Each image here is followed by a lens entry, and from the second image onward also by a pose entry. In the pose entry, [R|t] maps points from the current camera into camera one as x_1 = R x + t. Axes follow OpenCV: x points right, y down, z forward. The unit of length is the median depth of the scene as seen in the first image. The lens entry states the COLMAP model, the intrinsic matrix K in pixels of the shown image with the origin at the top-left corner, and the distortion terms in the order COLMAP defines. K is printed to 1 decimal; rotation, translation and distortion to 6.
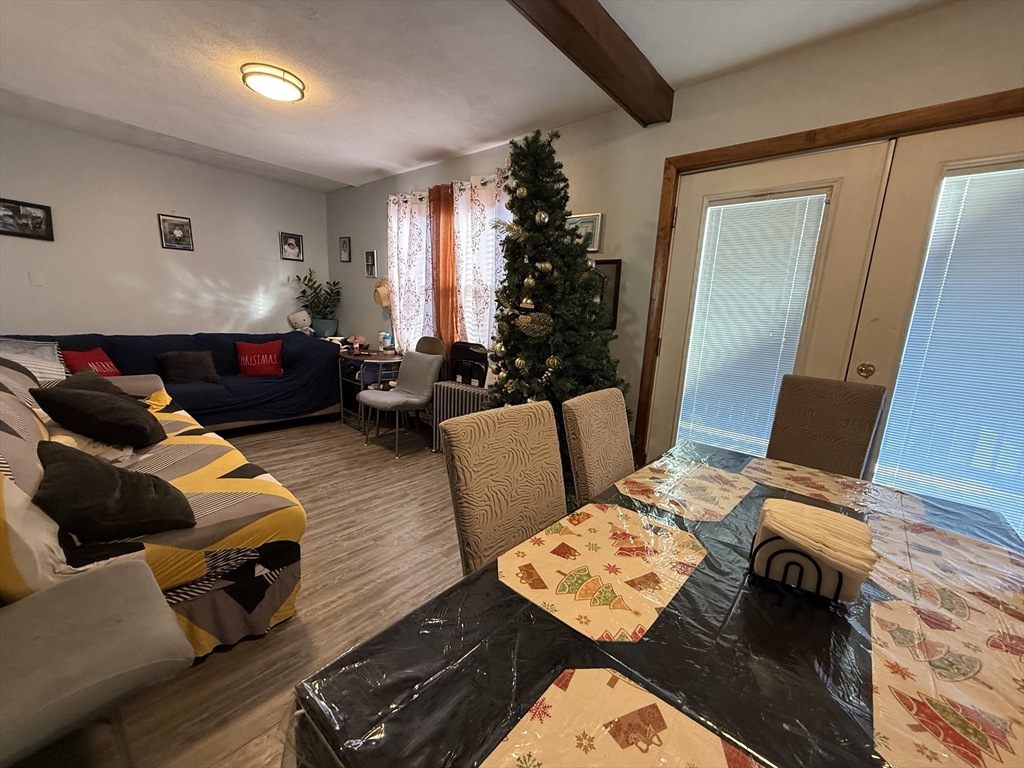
lens RADIAL K [[405.3, 0, 510.3], [0, 405.3, 386.6], [0, 0, 1]] dist [-0.000477, -0.000334]
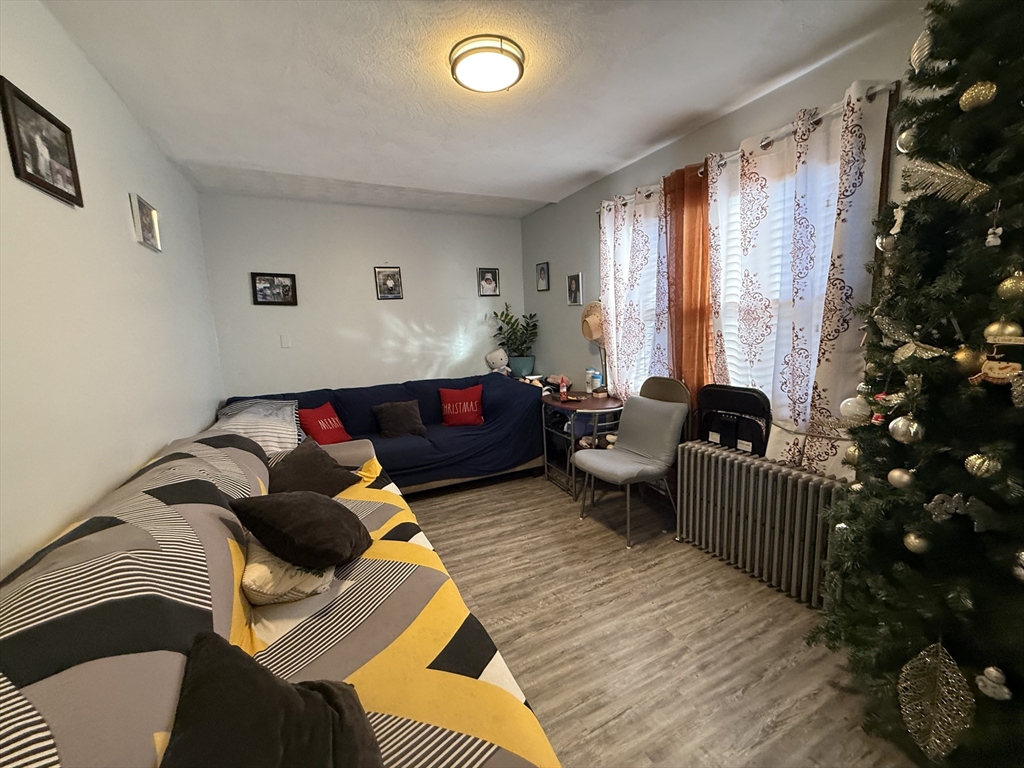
lens RADIAL K [[408.0, 0, 508.8], [0, 408.0, 386.4], [0, 0, 1]] dist [0.001272, 0.000067]
pose [[0.914958, -0.029789, -0.402447, -0.189200], [0.012193, 0.998857, -0.046214, -0.090746], [0.403364, 0.037377, 0.914276, 0.252597]]
